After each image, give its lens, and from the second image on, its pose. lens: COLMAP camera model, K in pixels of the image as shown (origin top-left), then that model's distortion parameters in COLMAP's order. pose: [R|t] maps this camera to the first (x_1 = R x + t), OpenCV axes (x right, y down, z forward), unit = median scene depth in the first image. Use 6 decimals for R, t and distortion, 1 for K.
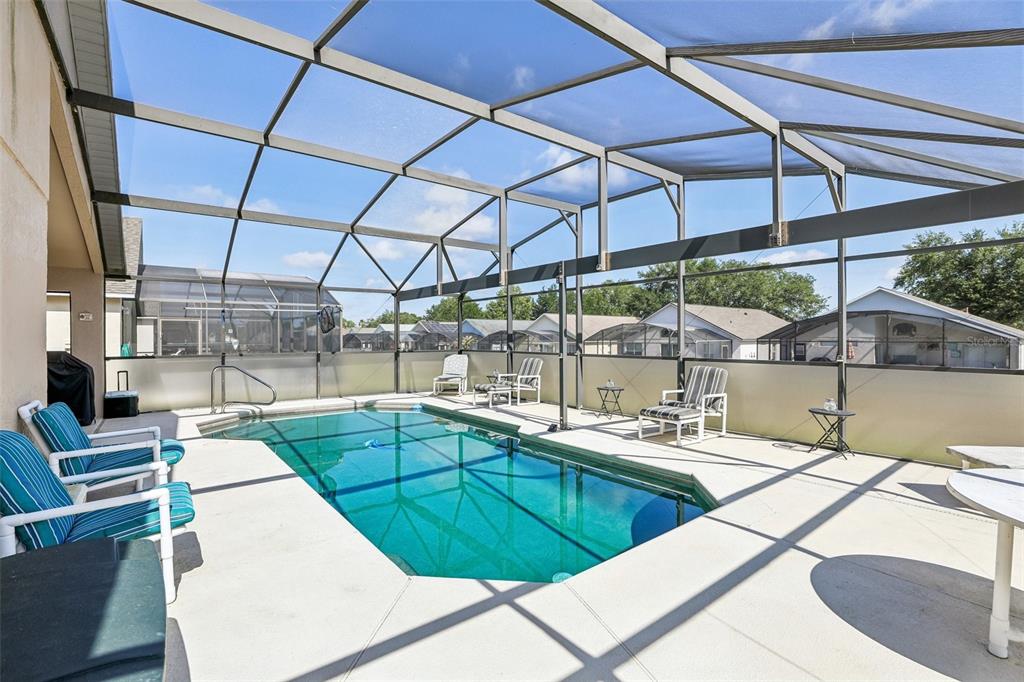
lens RADIAL K [[469.5, 0, 511.0], [0, 469.5, 338.3], [0, 0, 1]] dist [-0.039534, 0.009417]
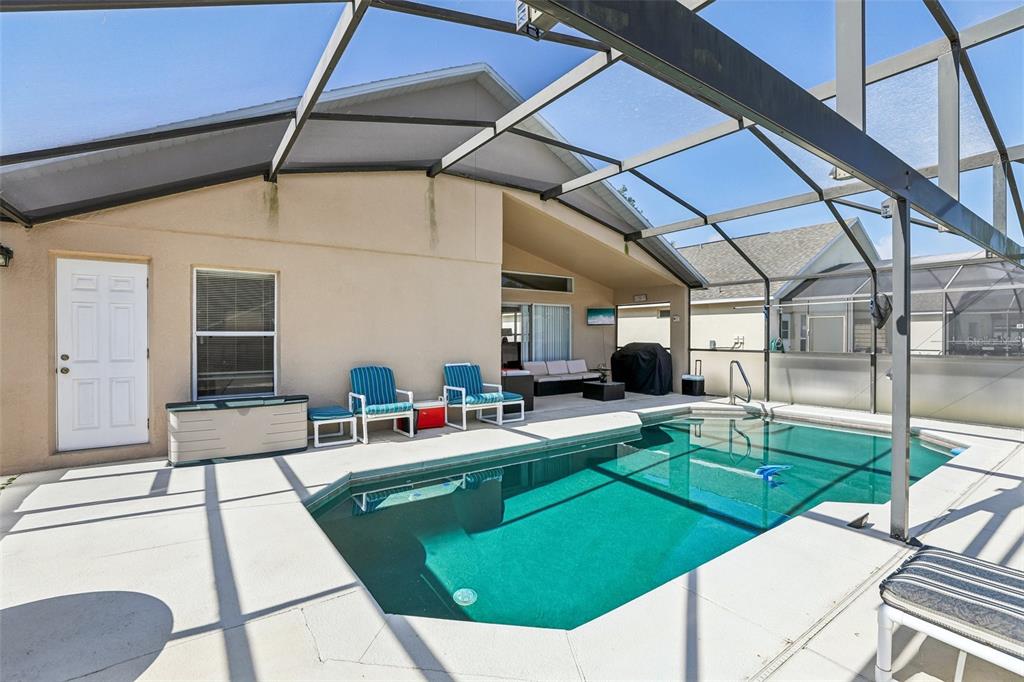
lens RADIAL K [[469.5, 0, 532.2], [0, 469.5, 334.8], [0, 0, 1]] dist [-0.039534, 0.009417]
pose [[-0.030779, 0.008558, -0.999490, 0.504687], [-0.005654, 0.999946, 0.008736, -0.008550], [0.999510, 0.005920, -0.030729, 0.577952]]
